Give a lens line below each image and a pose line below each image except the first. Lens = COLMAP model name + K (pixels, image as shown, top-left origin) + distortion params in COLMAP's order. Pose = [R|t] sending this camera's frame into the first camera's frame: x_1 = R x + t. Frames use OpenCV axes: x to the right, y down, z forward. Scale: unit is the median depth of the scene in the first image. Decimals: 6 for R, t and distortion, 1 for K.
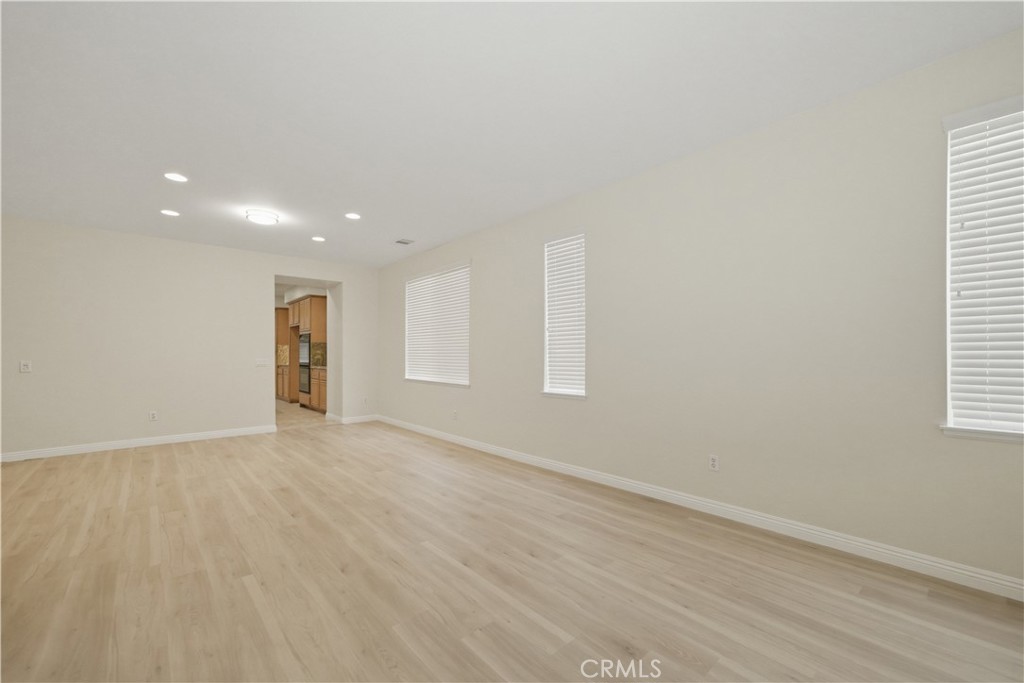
lens RADIAL K [[411.1, 0, 512.6], [0, 411.1, 357.8], [0, 0, 1]] dist [-0.015420, -0.000013]
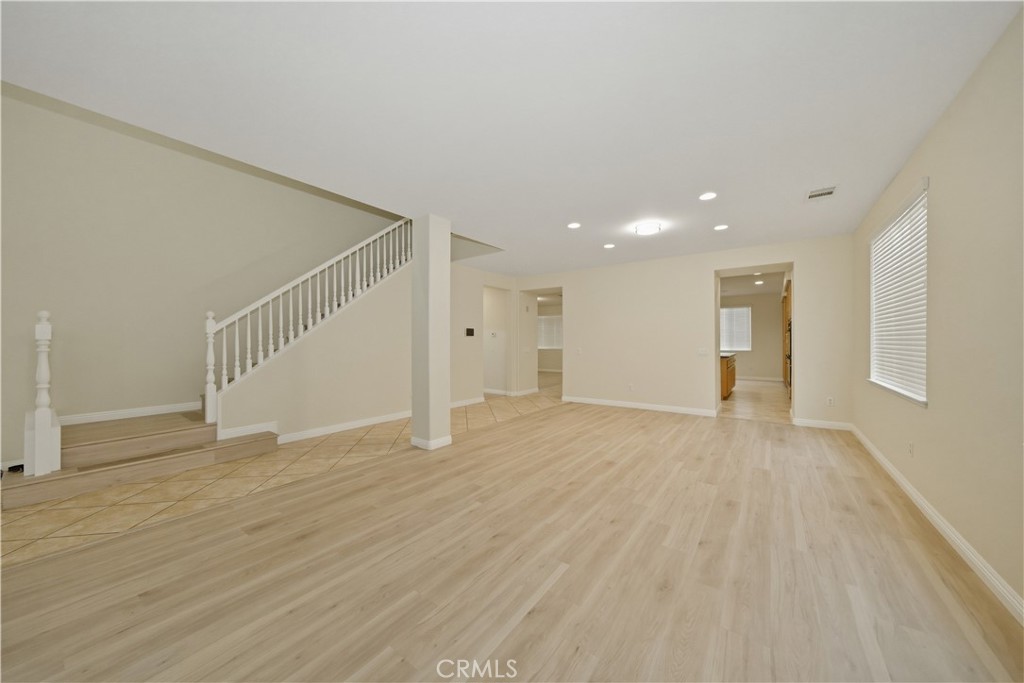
lens RADIAL K [[345.2, 0, 512.0], [0, 345.2, 341.5], [0, 0, 1]] dist [-0.005859, 0.000115]
pose [[0.196703, -0.007866, -0.980431, 0.382409], [-0.000170, 0.999968, -0.008057, -0.018637], [0.980463, 0.001751, 0.196696, 0.575553]]
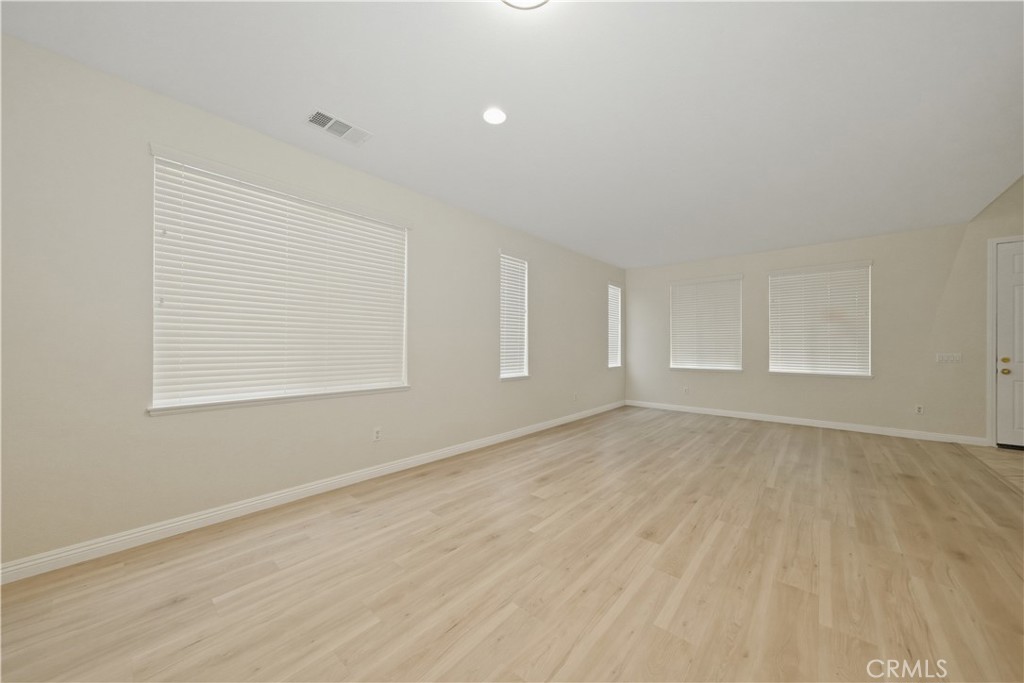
lens RADIAL K [[364.4, 0, 512.2], [0, 364.4, 347.5], [0, 0, 1]] dist [-0.028825, 0.000037]
pose [[-0.128781, 0.001499, 0.991672, -1.254959], [0.004621, 0.999989, -0.000911, -0.005512], [-0.991662, 0.004465, -0.128786, 1.429207]]
